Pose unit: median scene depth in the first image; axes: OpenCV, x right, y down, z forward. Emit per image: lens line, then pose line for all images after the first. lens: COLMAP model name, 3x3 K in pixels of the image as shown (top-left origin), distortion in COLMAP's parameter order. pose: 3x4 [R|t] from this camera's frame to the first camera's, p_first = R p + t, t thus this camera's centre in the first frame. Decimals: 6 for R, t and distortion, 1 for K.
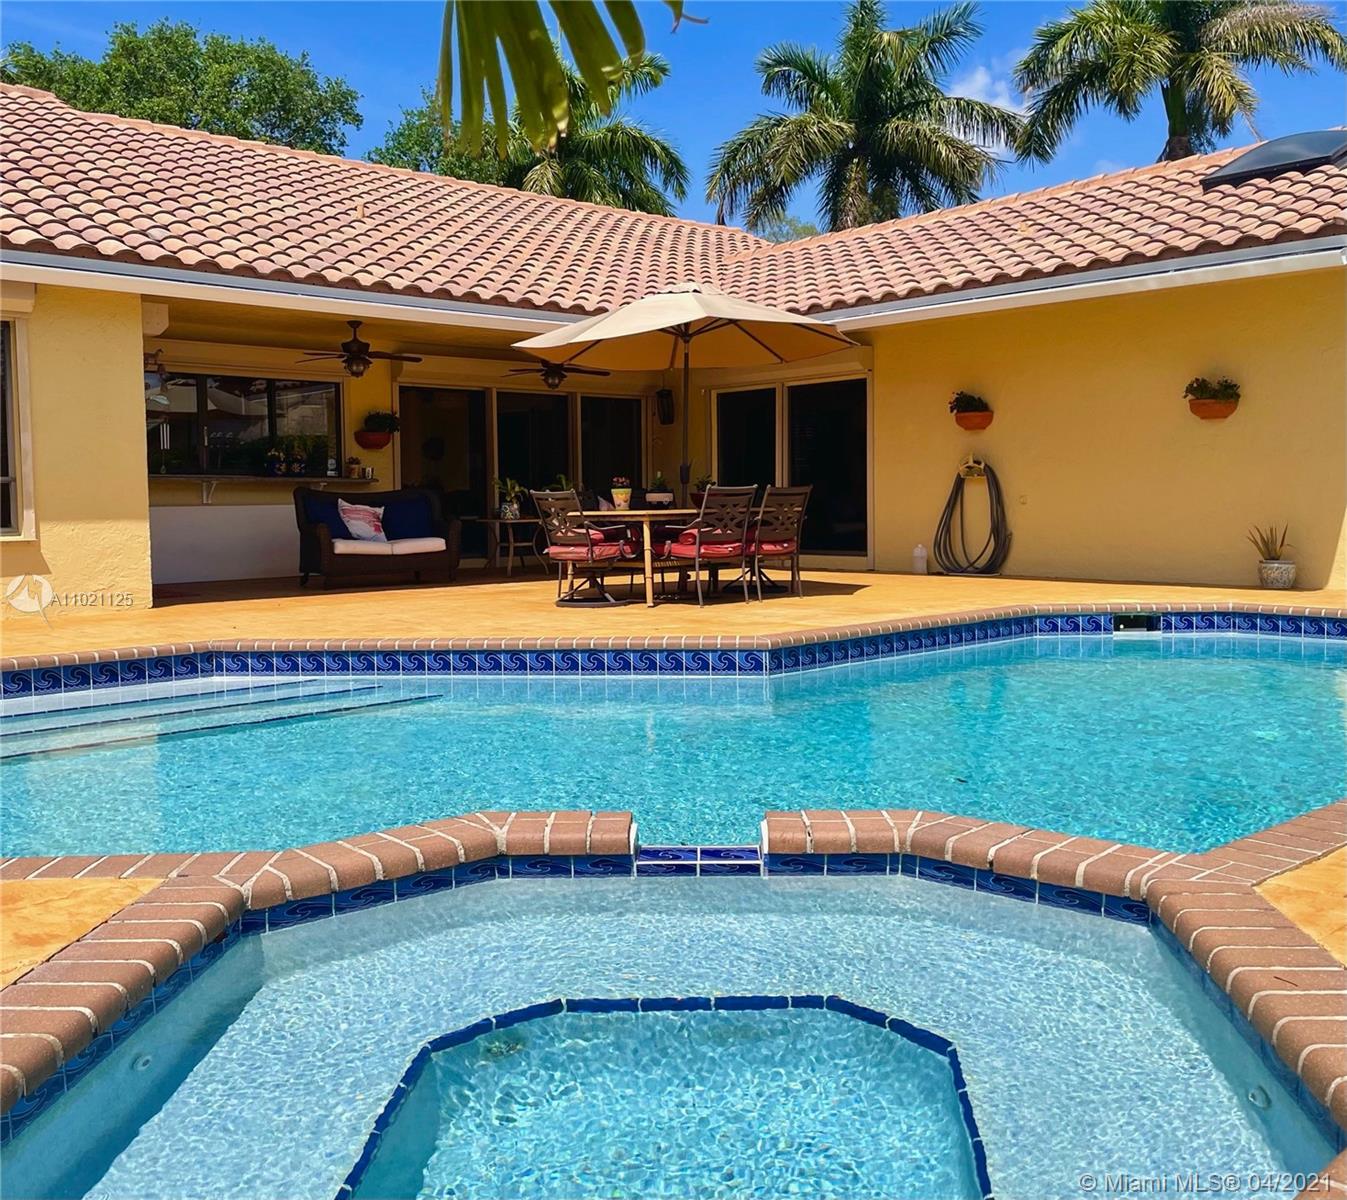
lens RADIAL K [[1311.2, 0, 673.5], [0, 1311.2, 600.0], [0, 0, 1]] dist [0.066176, -0.178260]
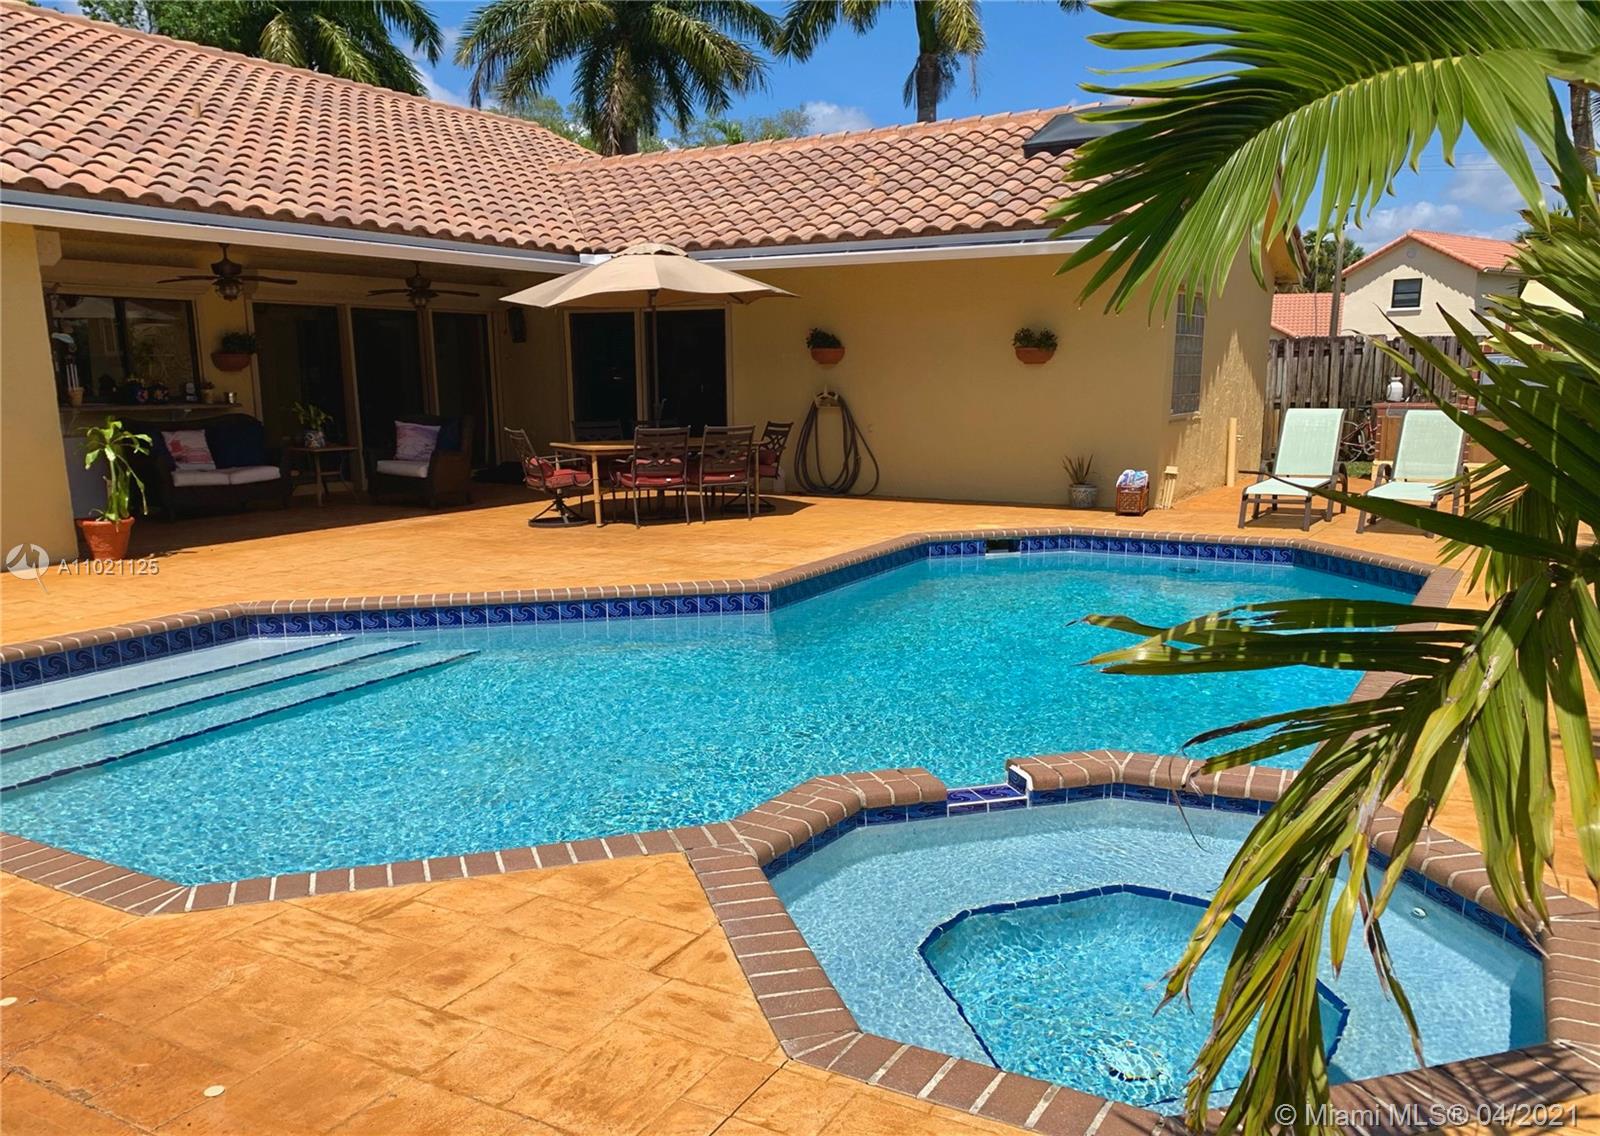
lens RADIAL K [[1245.7, 0, 799.4], [0, 1245.7, 714.2], [0, 0, 1]] dist [0.008818, 0.000114]
pose [[0.951938, -0.072926, 0.297481, -0.142956], [0.016852, 0.982241, 0.186866, -0.037328], [-0.305826, -0.172872, 0.936262, -0.045295]]
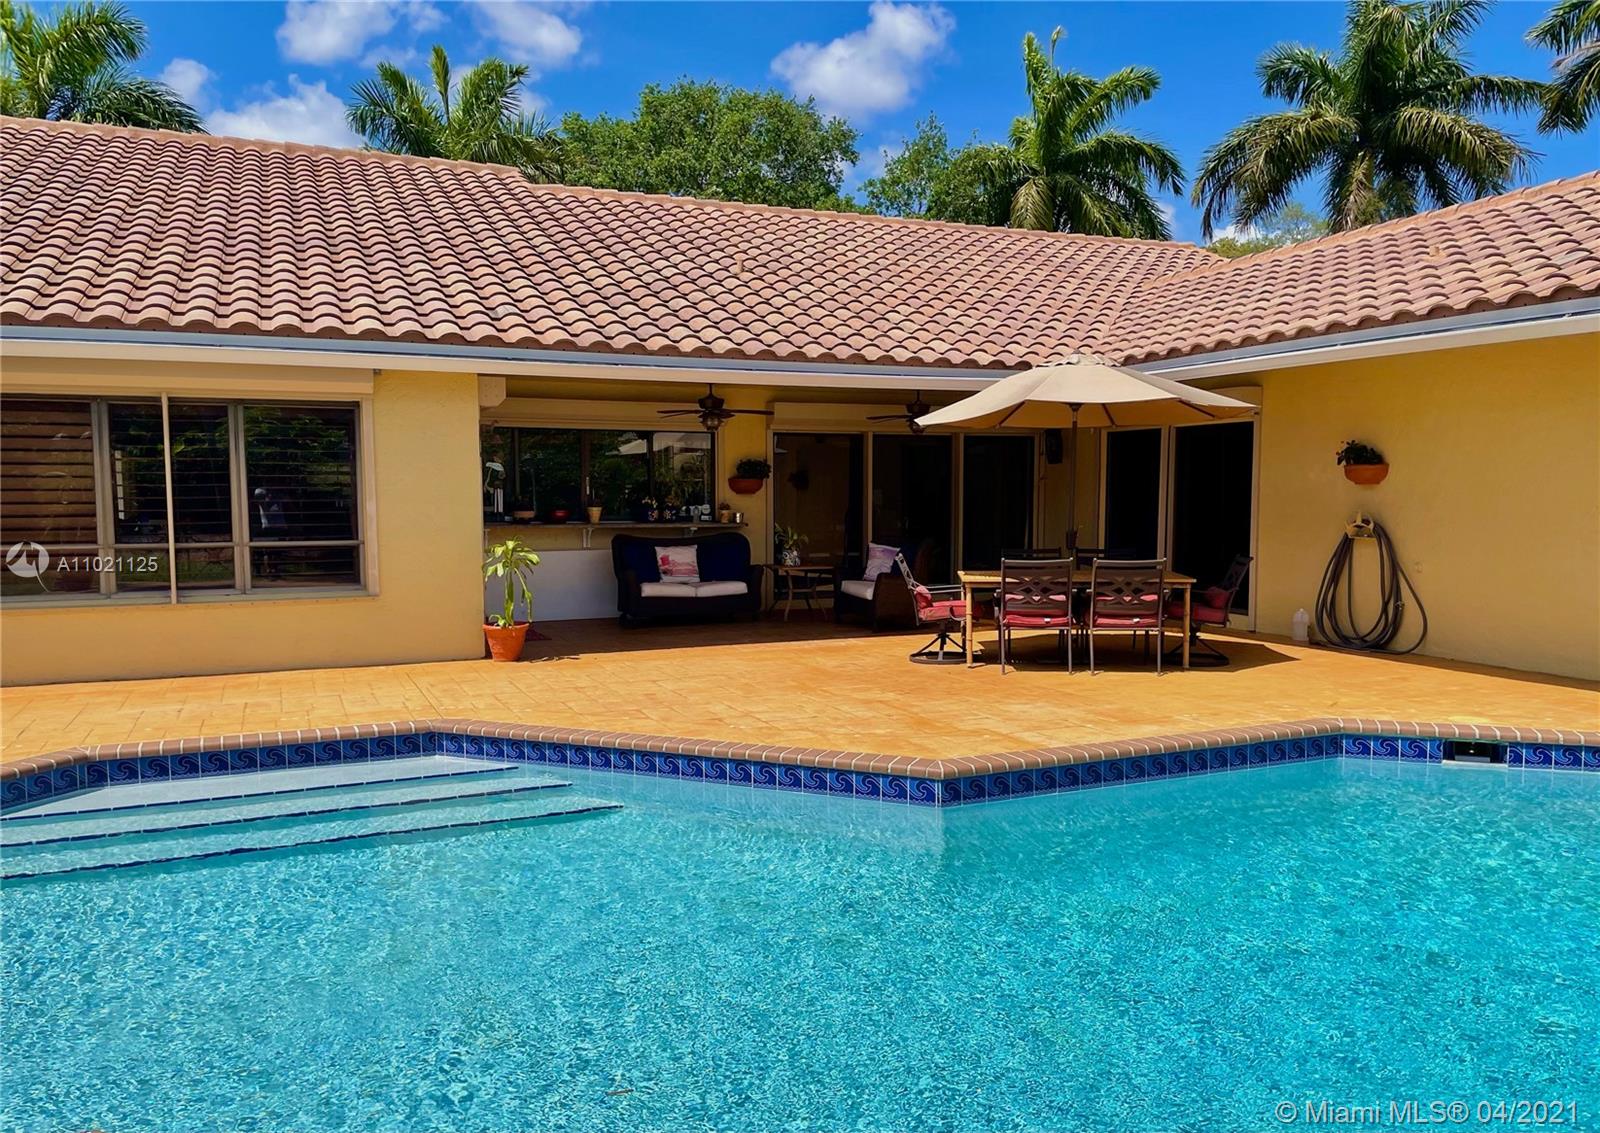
lens RADIAL K [[1224.9, 0, 777.9], [0, 1224.9, 627.3], [0, 0, 1]] dist [-0.006760, 0.002447]
pose [[0.944730, 0.044298, -0.324844, 0.136176], [-0.033742, 0.998706, 0.038062, -0.055319], [0.326110, -0.024997, 0.945001, 0.101728]]
